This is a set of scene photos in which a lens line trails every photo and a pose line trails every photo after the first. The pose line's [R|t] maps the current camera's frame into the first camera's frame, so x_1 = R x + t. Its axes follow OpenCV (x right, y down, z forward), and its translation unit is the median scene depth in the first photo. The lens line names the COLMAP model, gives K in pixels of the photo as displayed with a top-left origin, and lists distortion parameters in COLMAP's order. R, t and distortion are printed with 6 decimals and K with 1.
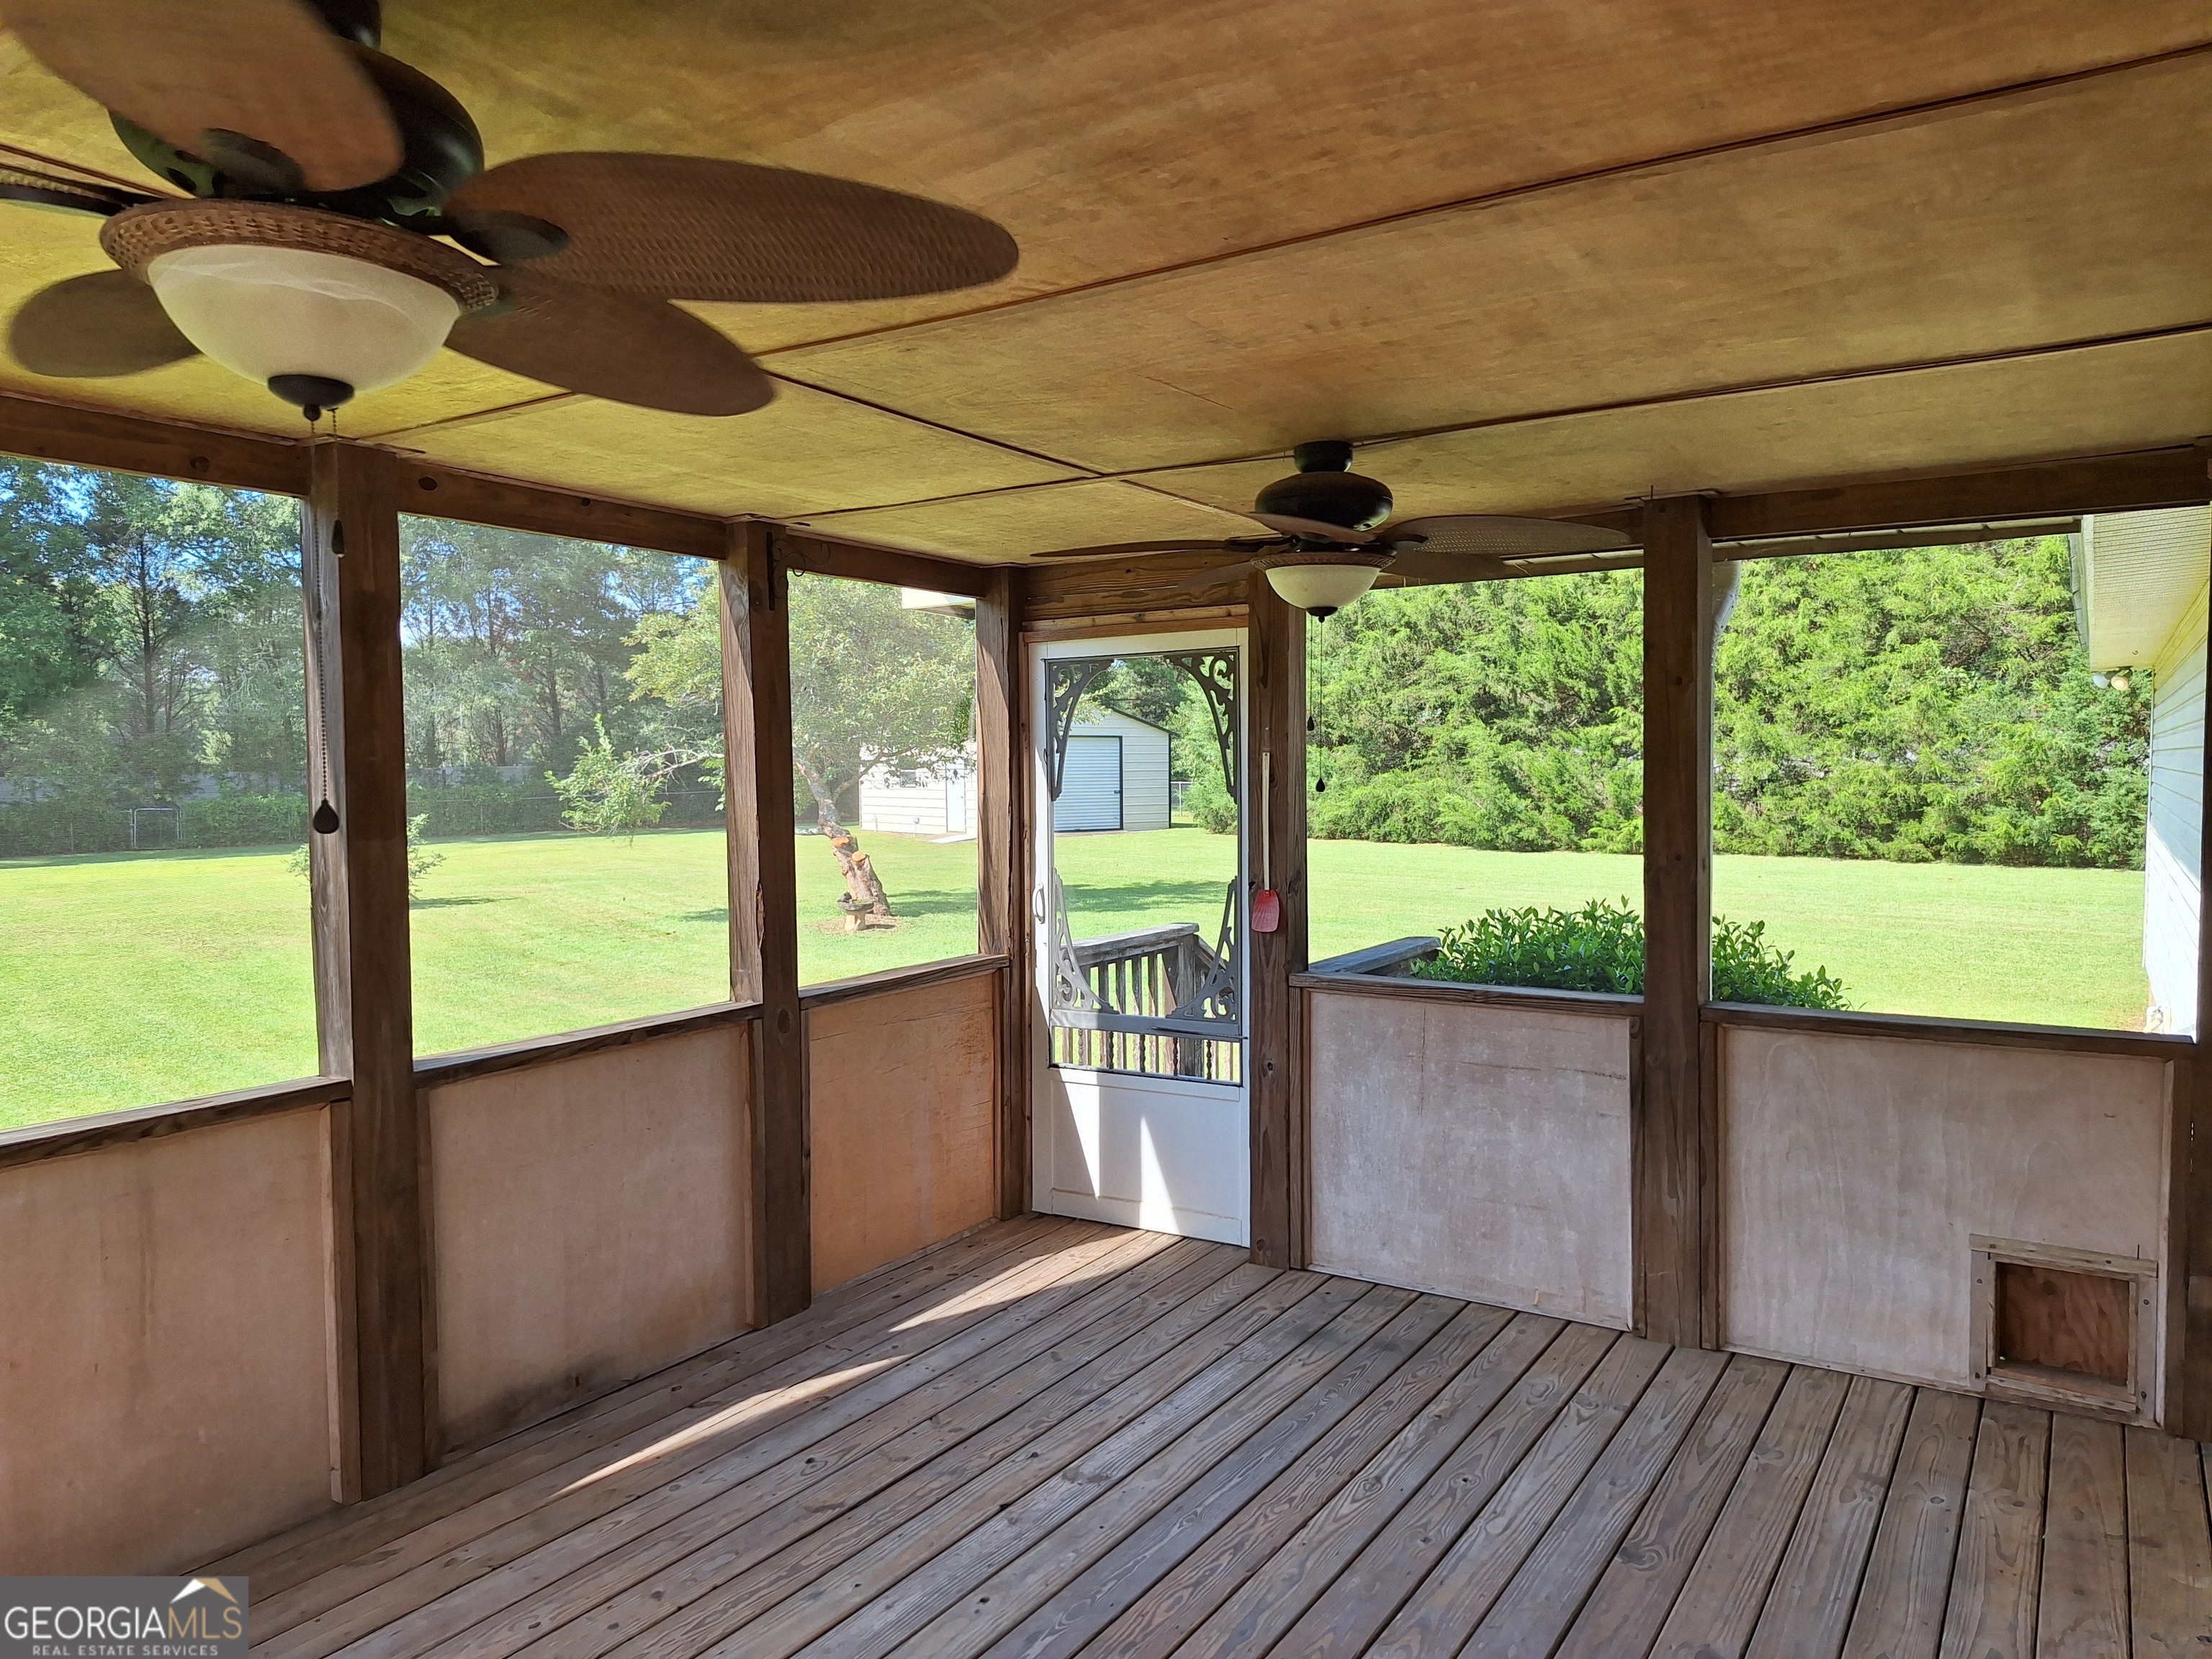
lens RADIAL K [[1558.0, 0, 1116.1], [0, 1558.0, 822.3], [0, 0, 1]] dist [0.077143, -0.082579]
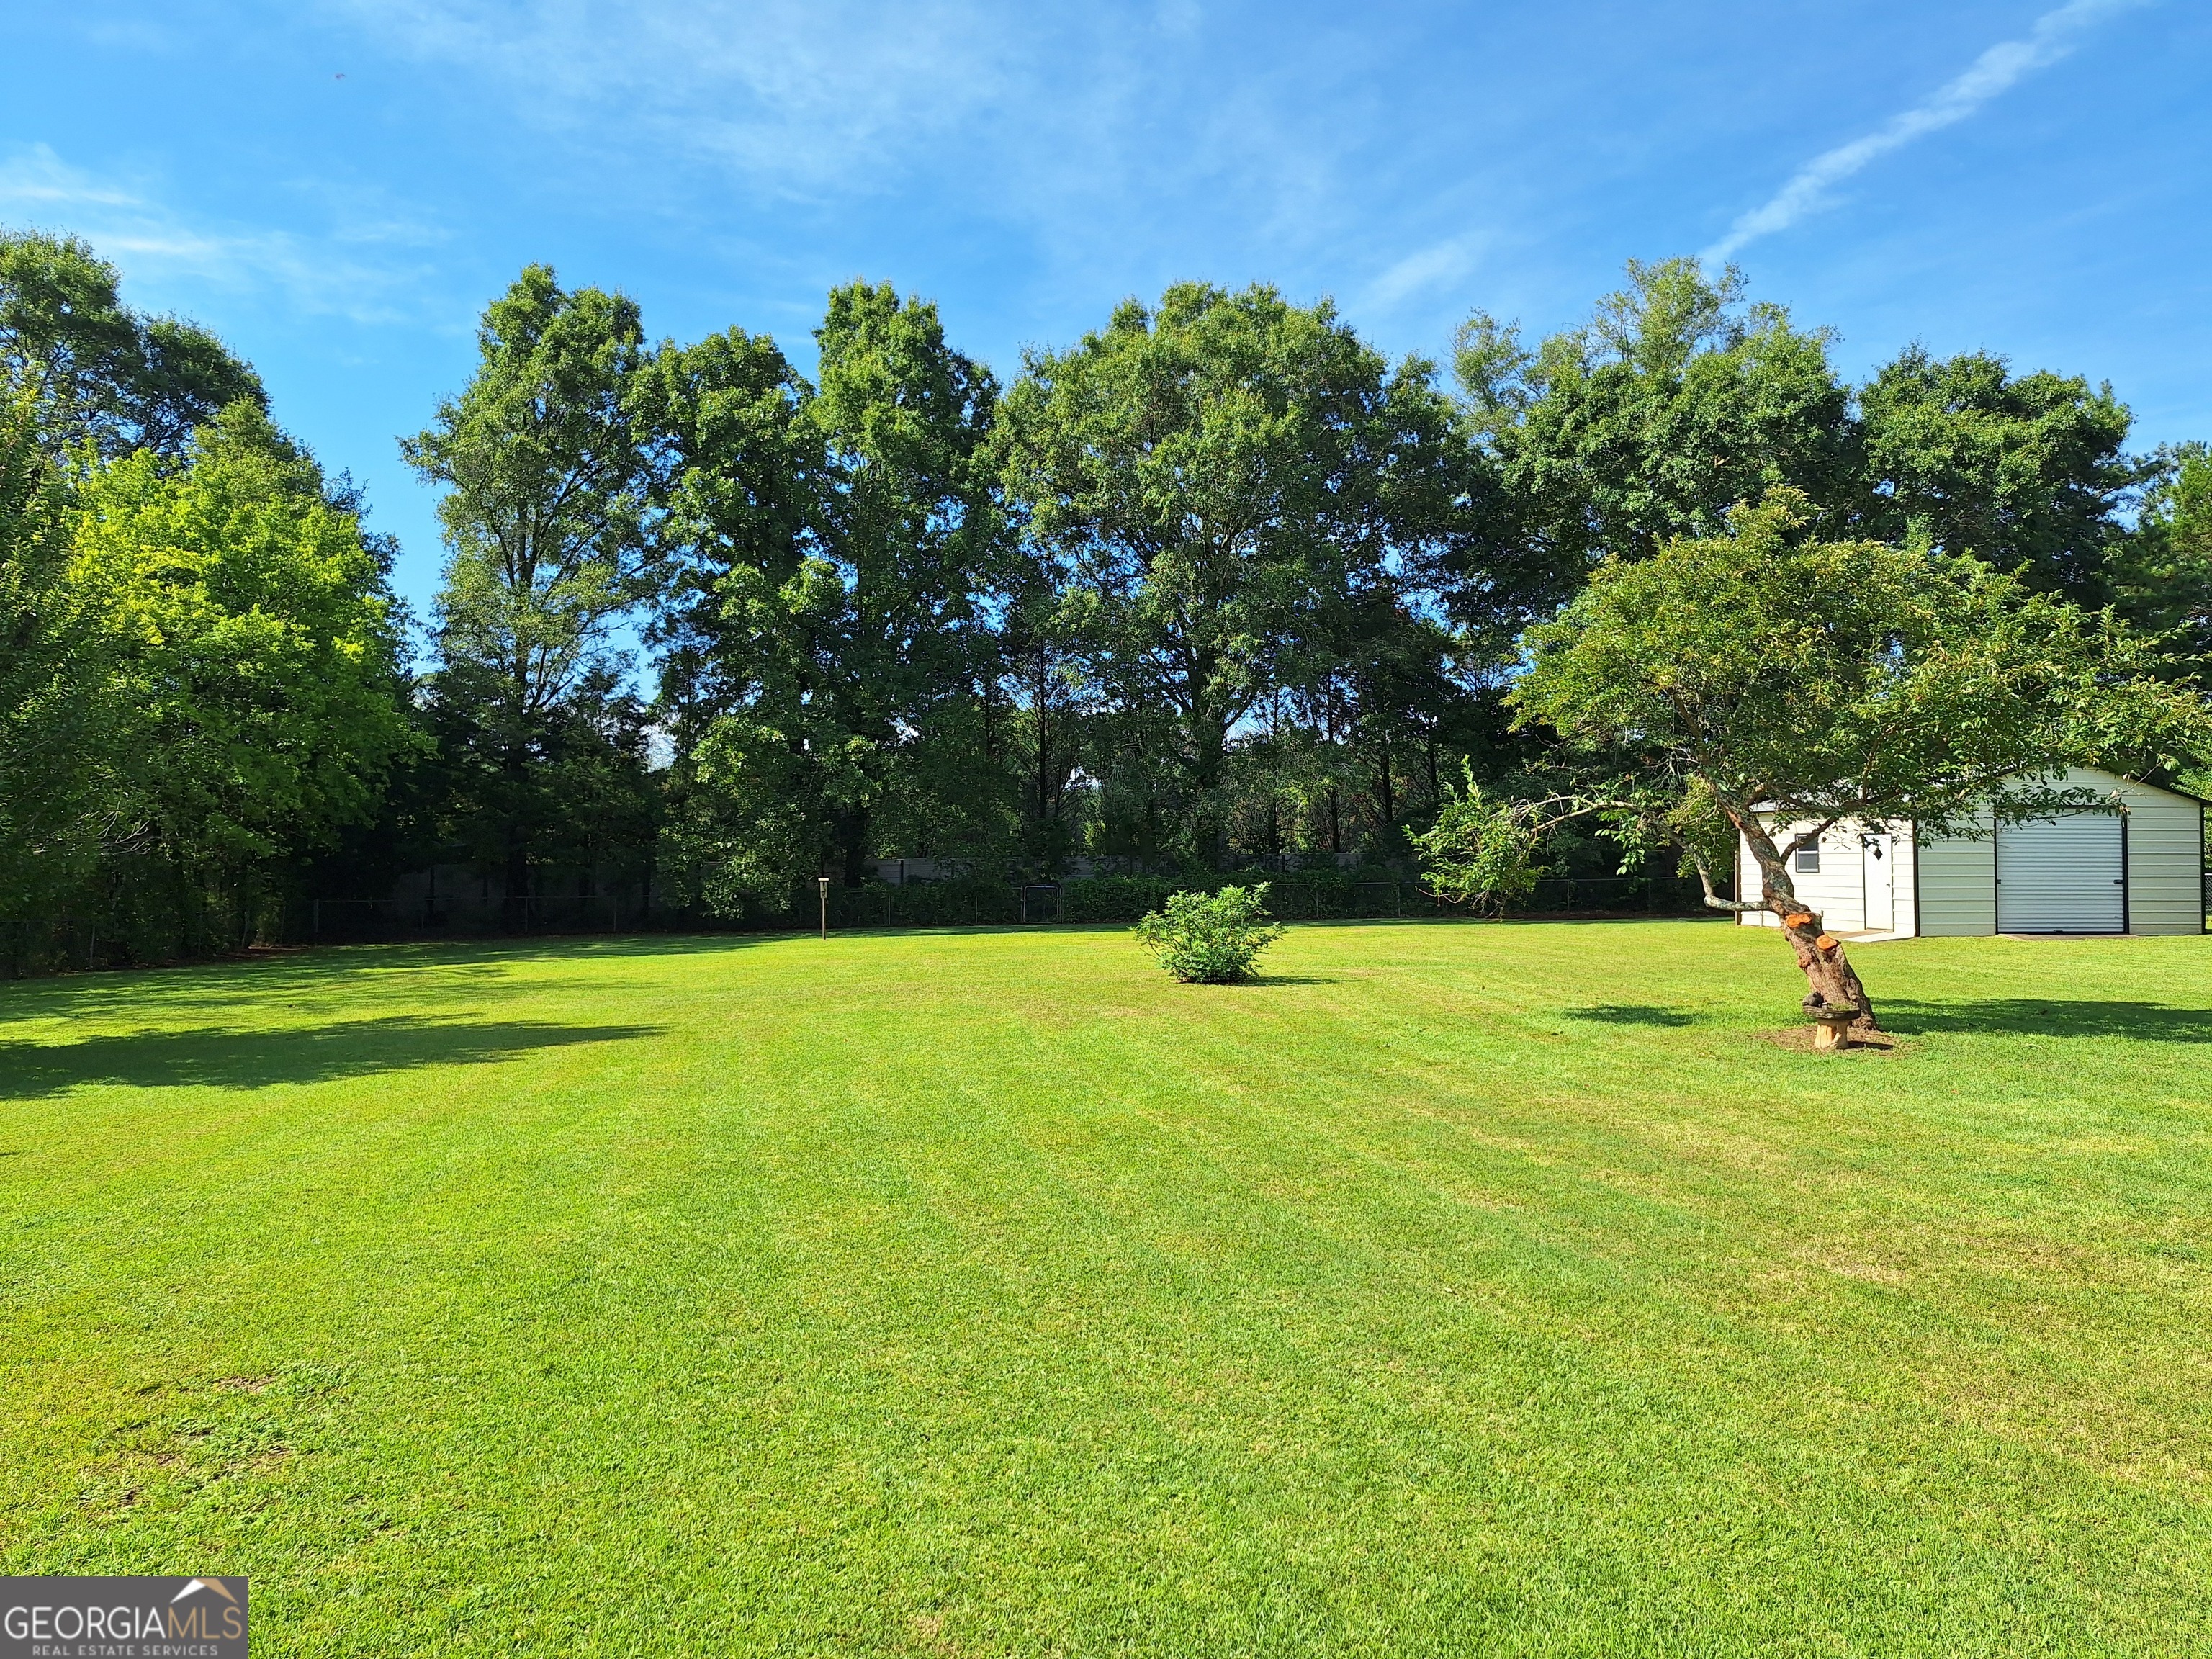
lens RADIAL K [[1558.0, 0, 1105.8], [0, 1558.0, 834.0], [0, 0, 1]] dist [0.077143, -0.082579]
pose [[0.870089, 0.000666, -0.492894, -0.065696], [-0.028782, 0.998361, -0.049458, 0.011928], [0.492053, 0.057219, 0.868683, 0.147609]]
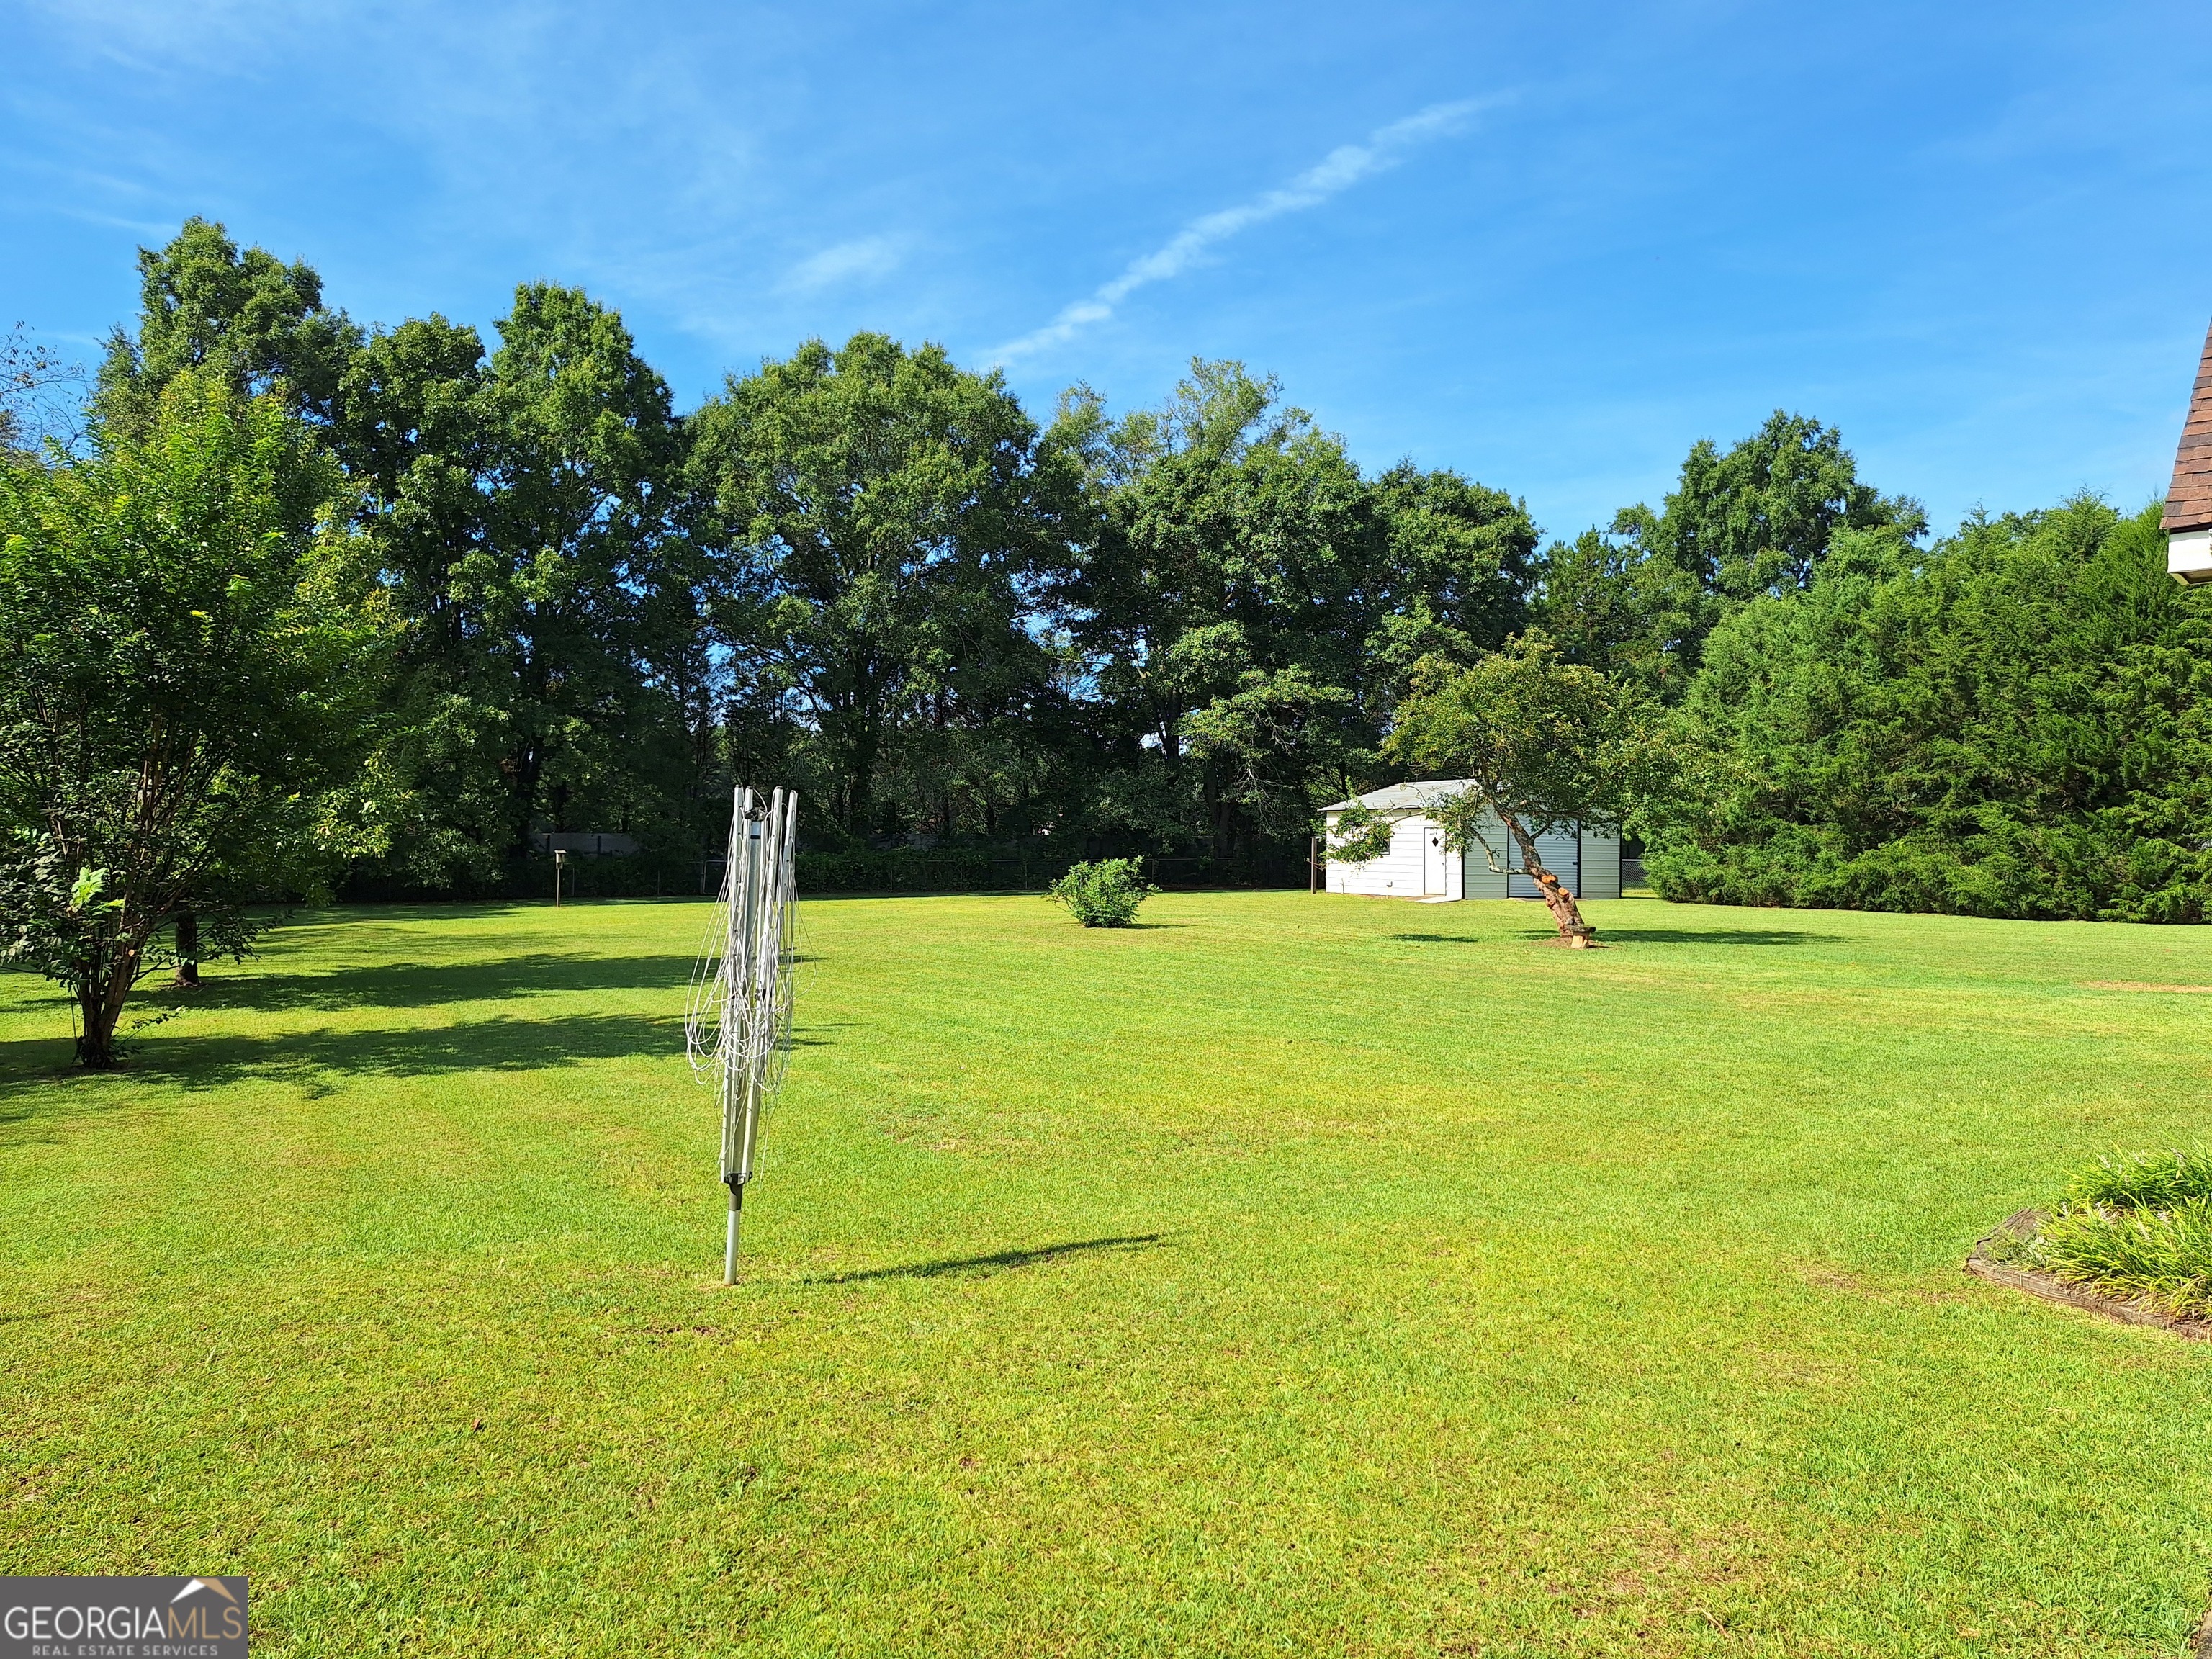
lens RADIAL K [[1558.0, 0, 1111.9], [0, 1558.0, 849.2], [0, 0, 1]] dist [0.077143, -0.082579]
pose [[0.991377, 0.023887, -0.128848, -0.244898], [-0.029304, 0.998757, -0.040317, 0.033386], [0.127724, 0.043745, 0.990845, -0.188126]]
